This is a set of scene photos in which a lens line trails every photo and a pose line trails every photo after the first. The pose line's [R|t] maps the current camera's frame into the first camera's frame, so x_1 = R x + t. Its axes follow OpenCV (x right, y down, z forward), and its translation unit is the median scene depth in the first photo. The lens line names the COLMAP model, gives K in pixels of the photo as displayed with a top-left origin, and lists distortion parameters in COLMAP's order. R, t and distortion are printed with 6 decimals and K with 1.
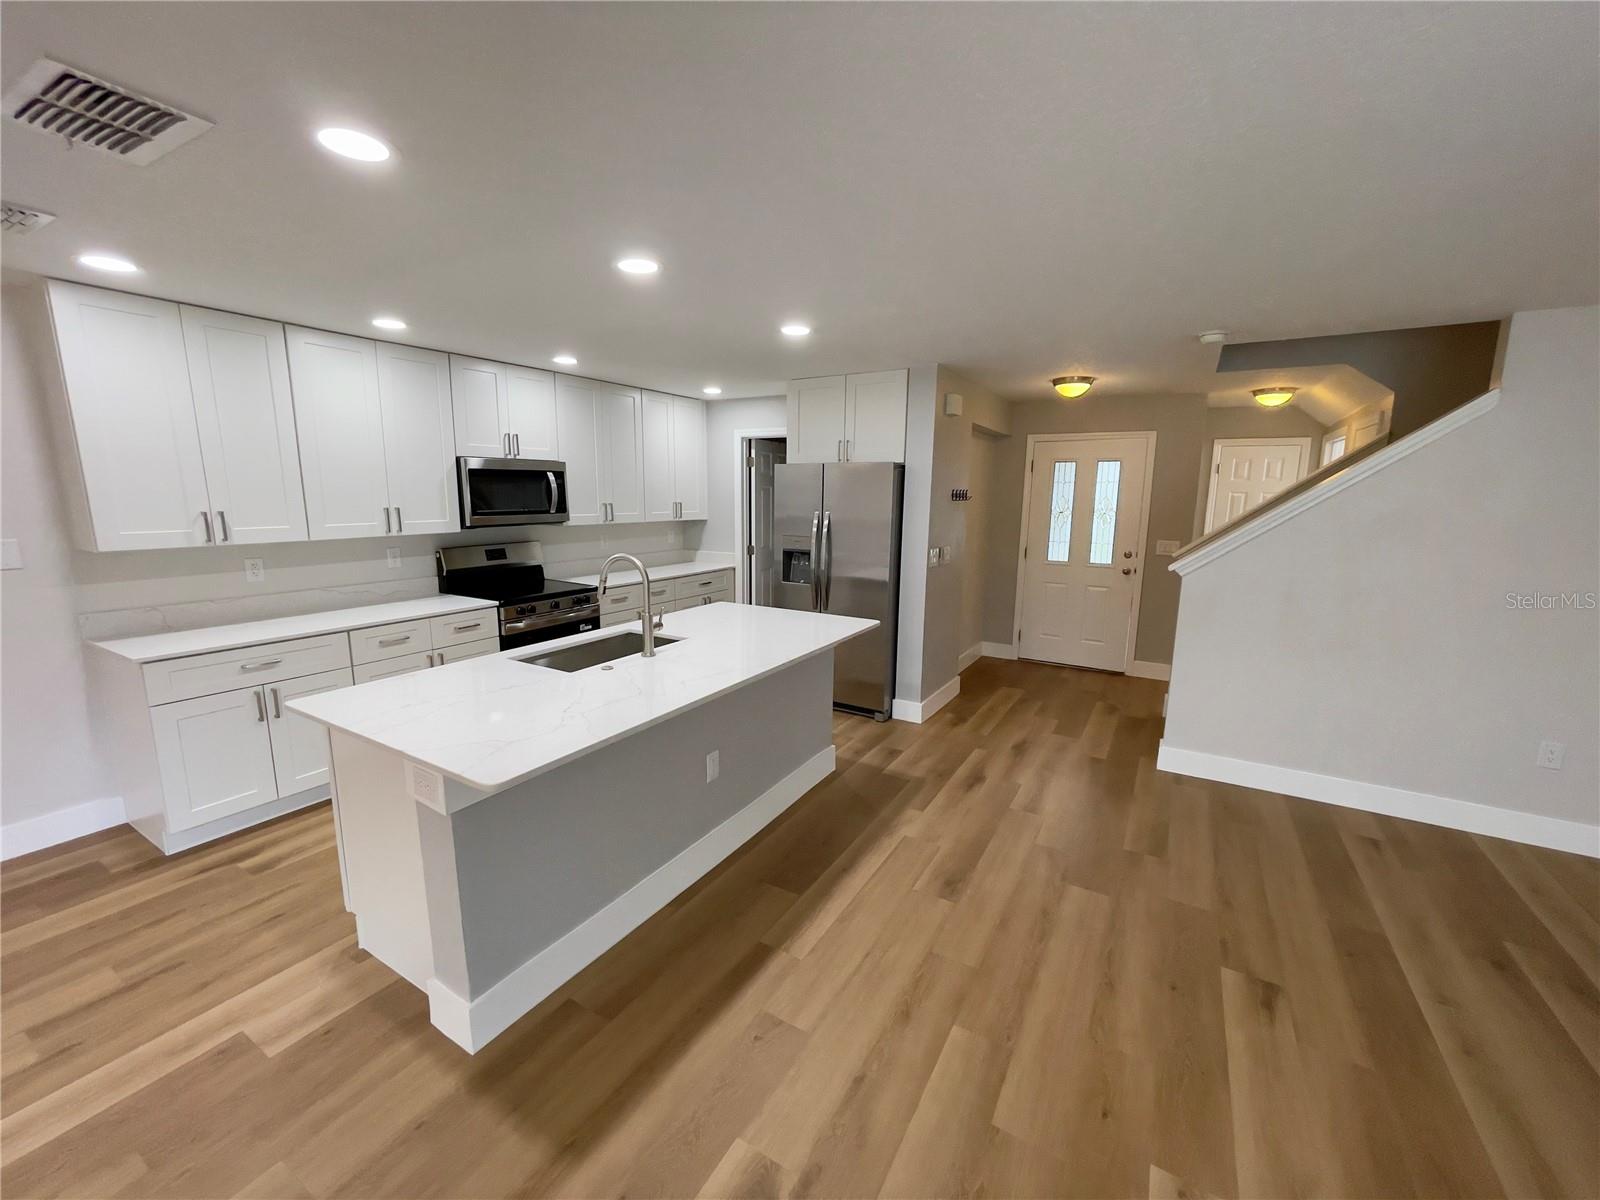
lens RADIAL K [[644.5, 0, 800.0], [0, 644.5, 600.0], [0, 0, 1]] dist [0.002770, 0.000353]
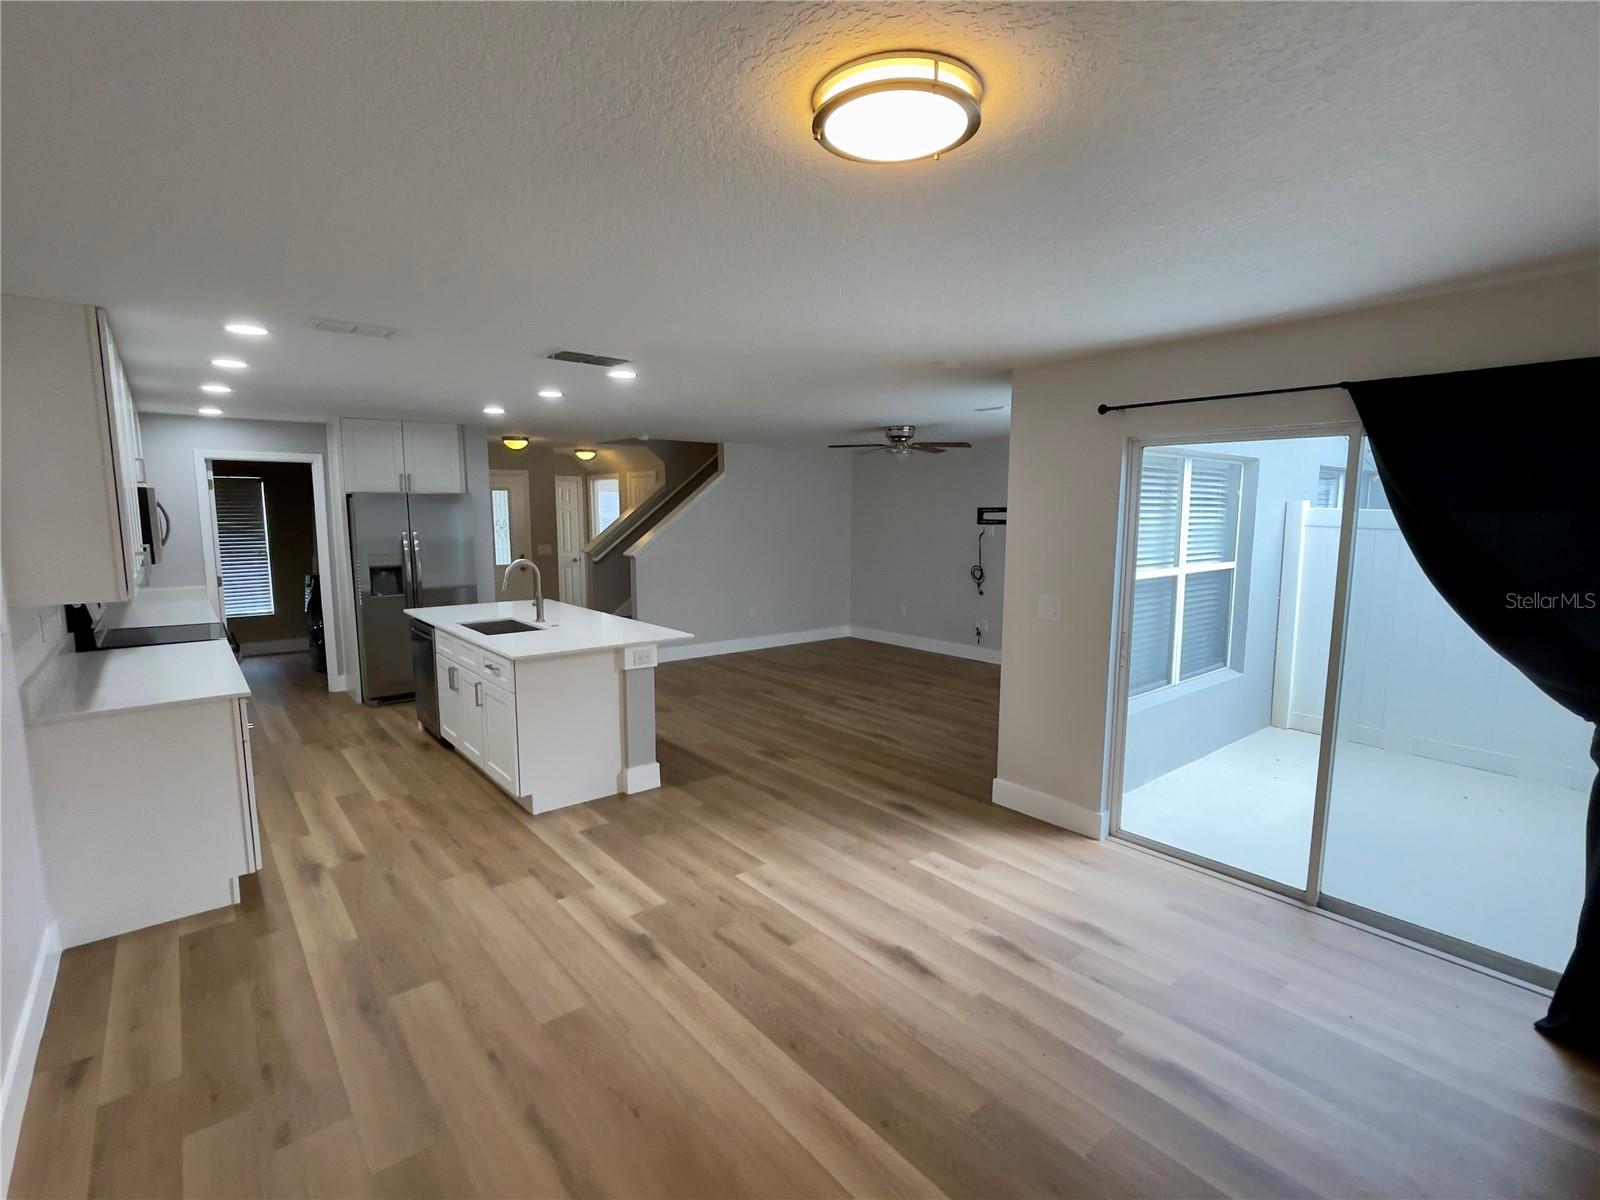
lens RADIAL K [[756.6, 0, 800.0], [0, 756.6, 600.0], [0, 0, 1]] dist [0.001412, 0.000139]
pose [[0.332355, -0.124593, 0.934889, -1.743151], [0.162315, 0.984003, 0.073435, -0.001594], [-0.929082, 0.127340, 0.347261, -0.245260]]
